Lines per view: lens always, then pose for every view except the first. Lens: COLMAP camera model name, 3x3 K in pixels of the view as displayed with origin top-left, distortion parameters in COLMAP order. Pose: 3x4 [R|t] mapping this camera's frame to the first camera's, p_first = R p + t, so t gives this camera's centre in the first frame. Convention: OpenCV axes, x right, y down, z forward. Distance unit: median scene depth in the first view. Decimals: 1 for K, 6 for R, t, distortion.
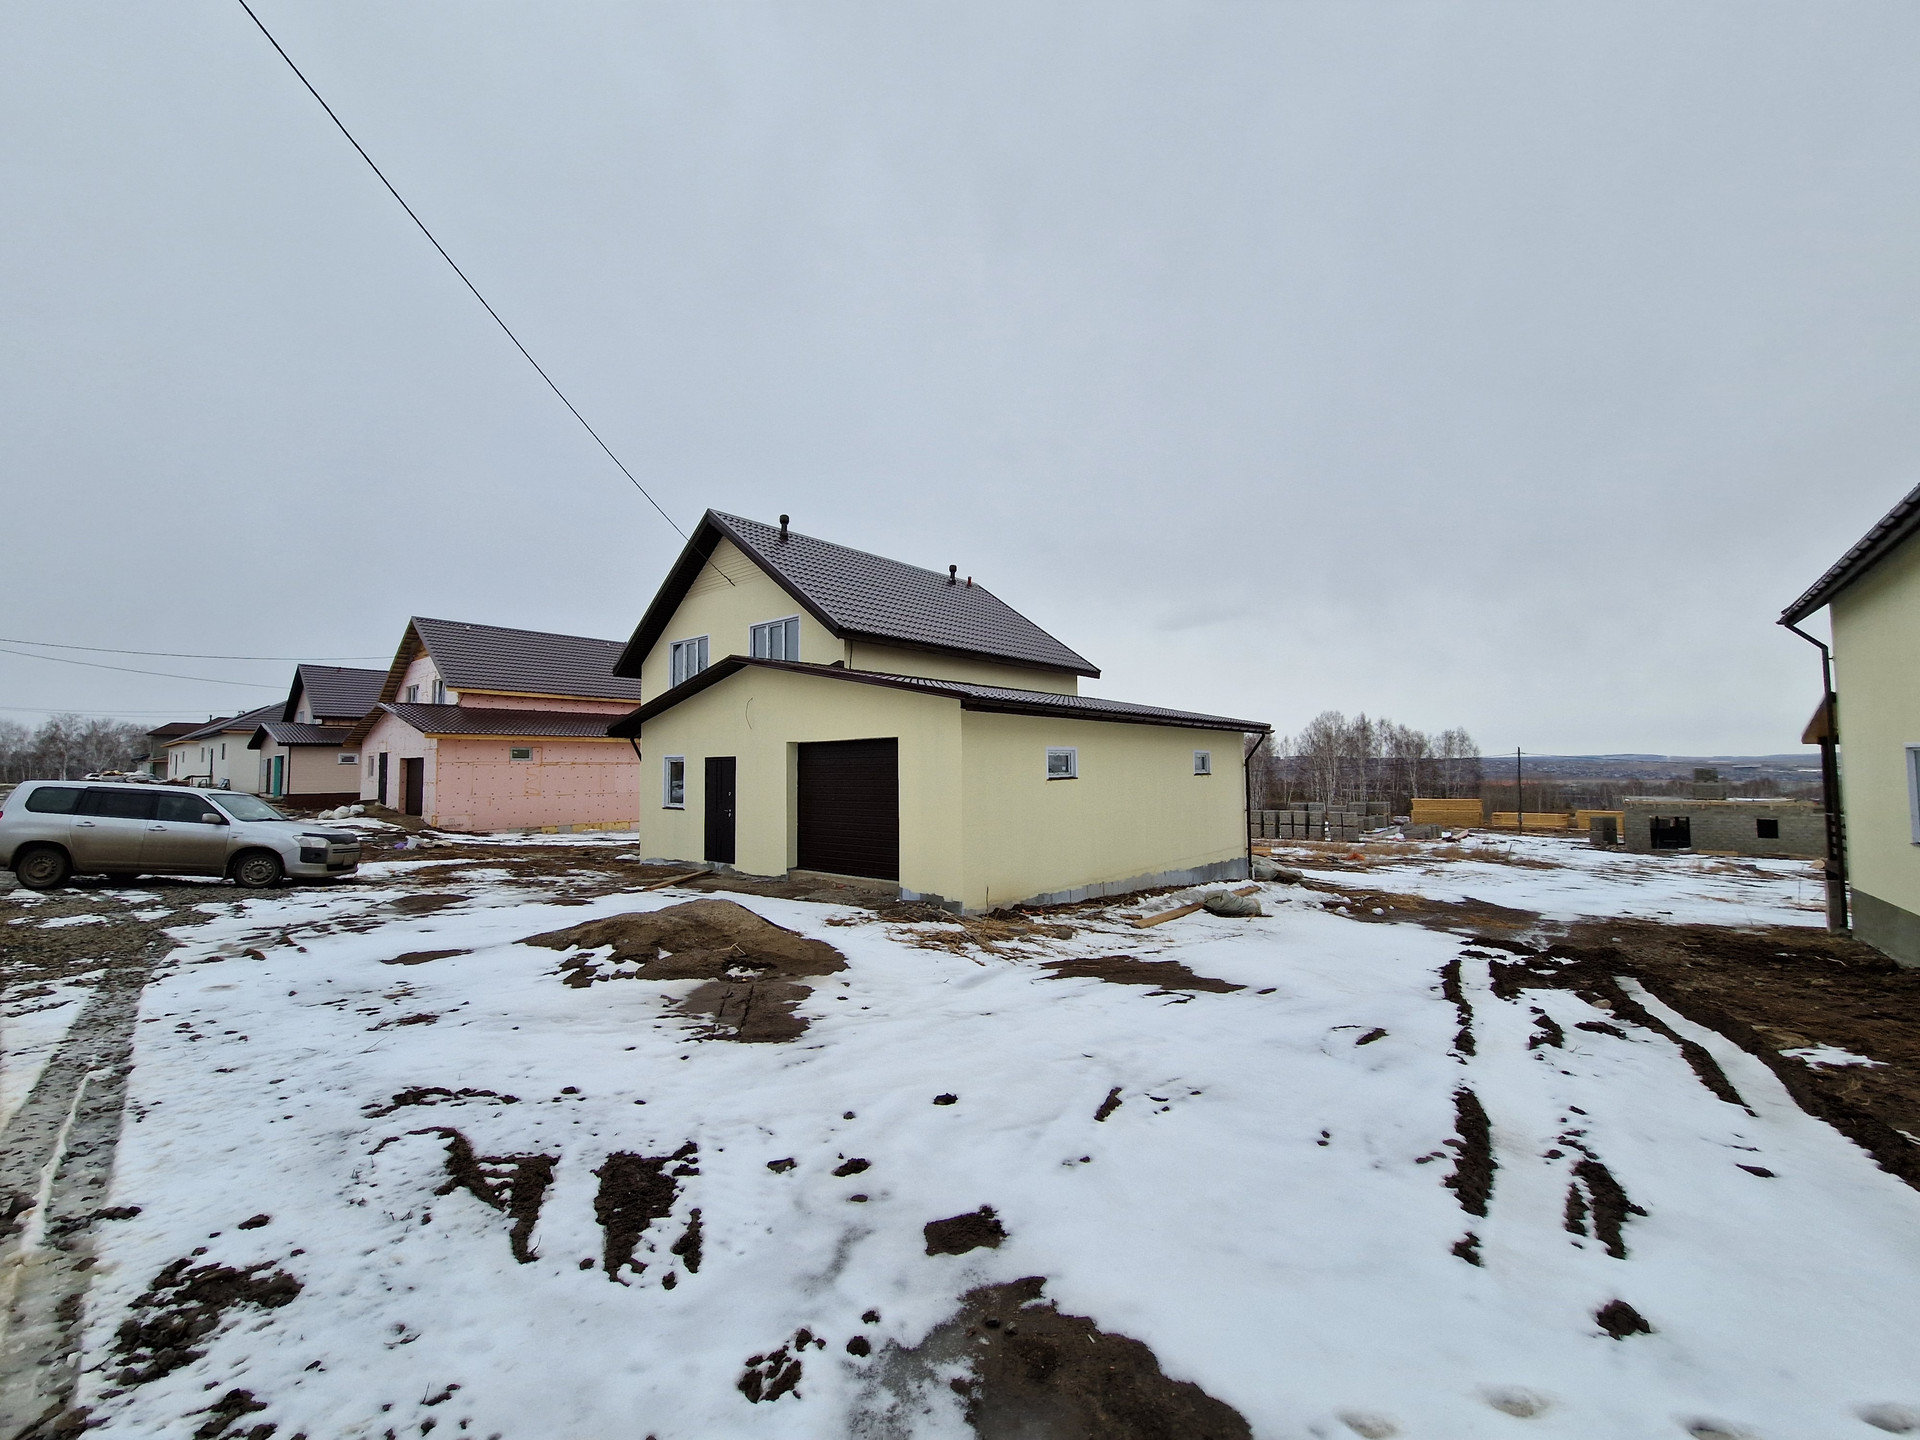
lens RADIAL K [[782.6, 0, 960.0], [0, 782.6, 720.0], [0, 0, 1]] dist [0.002981, -0.000305]
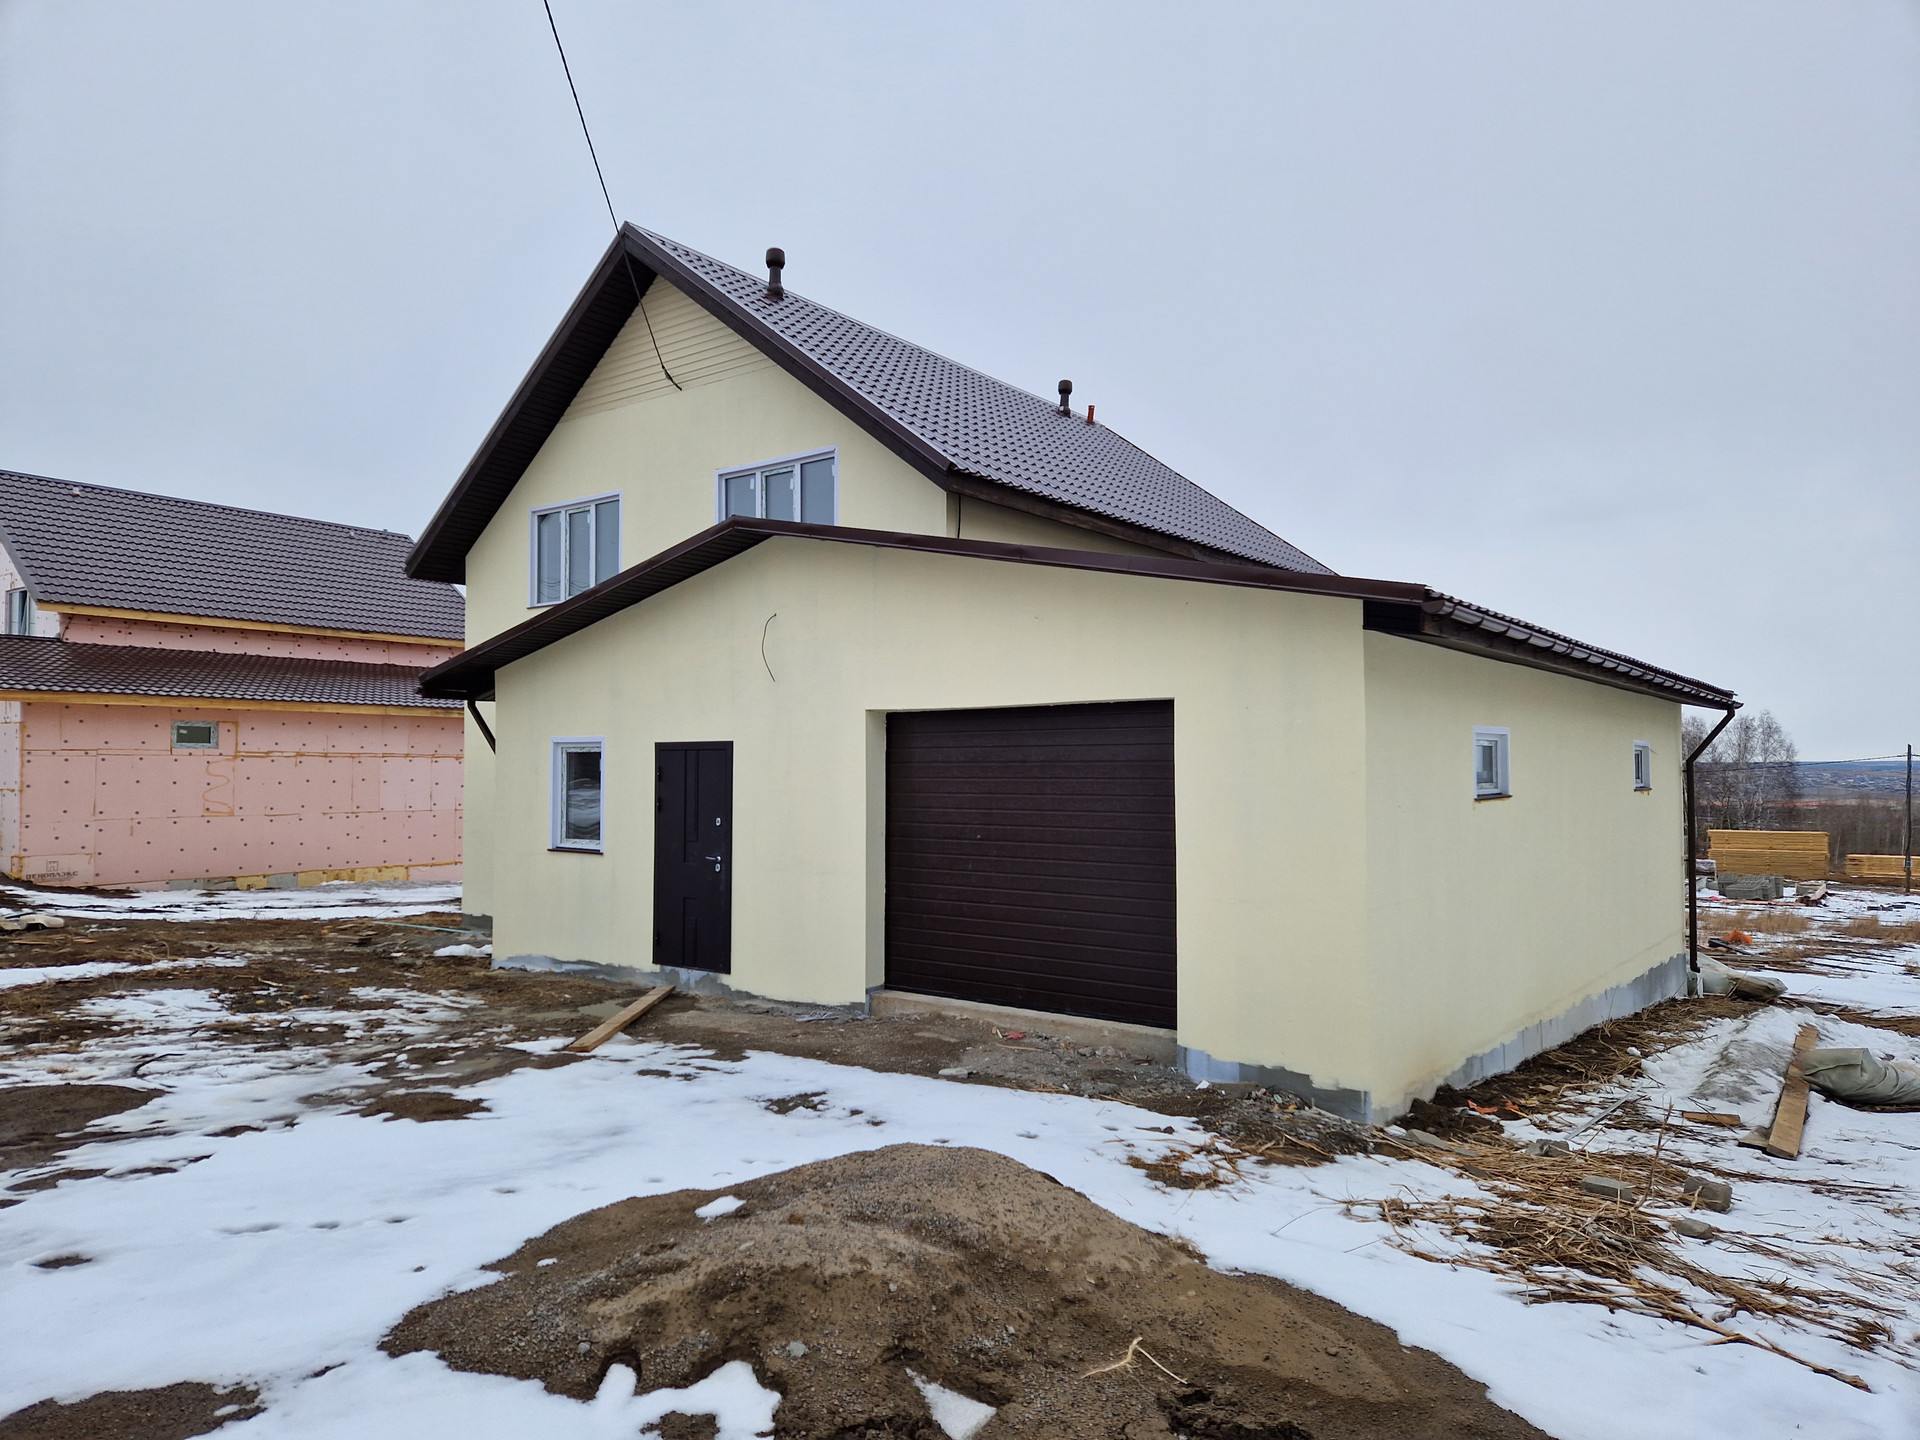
lens RADIAL K [[1261.5, 0, 966.6], [0, 1261.5, 727.2], [0, 0, 1]] dist [0.086056, -0.066060]
pose [[0.998568, 0.011703, 0.052200, -0.159485], [-0.013139, 0.999543, 0.027242, 0.013936], [-0.051857, -0.027889, 0.998265, 0.212222]]
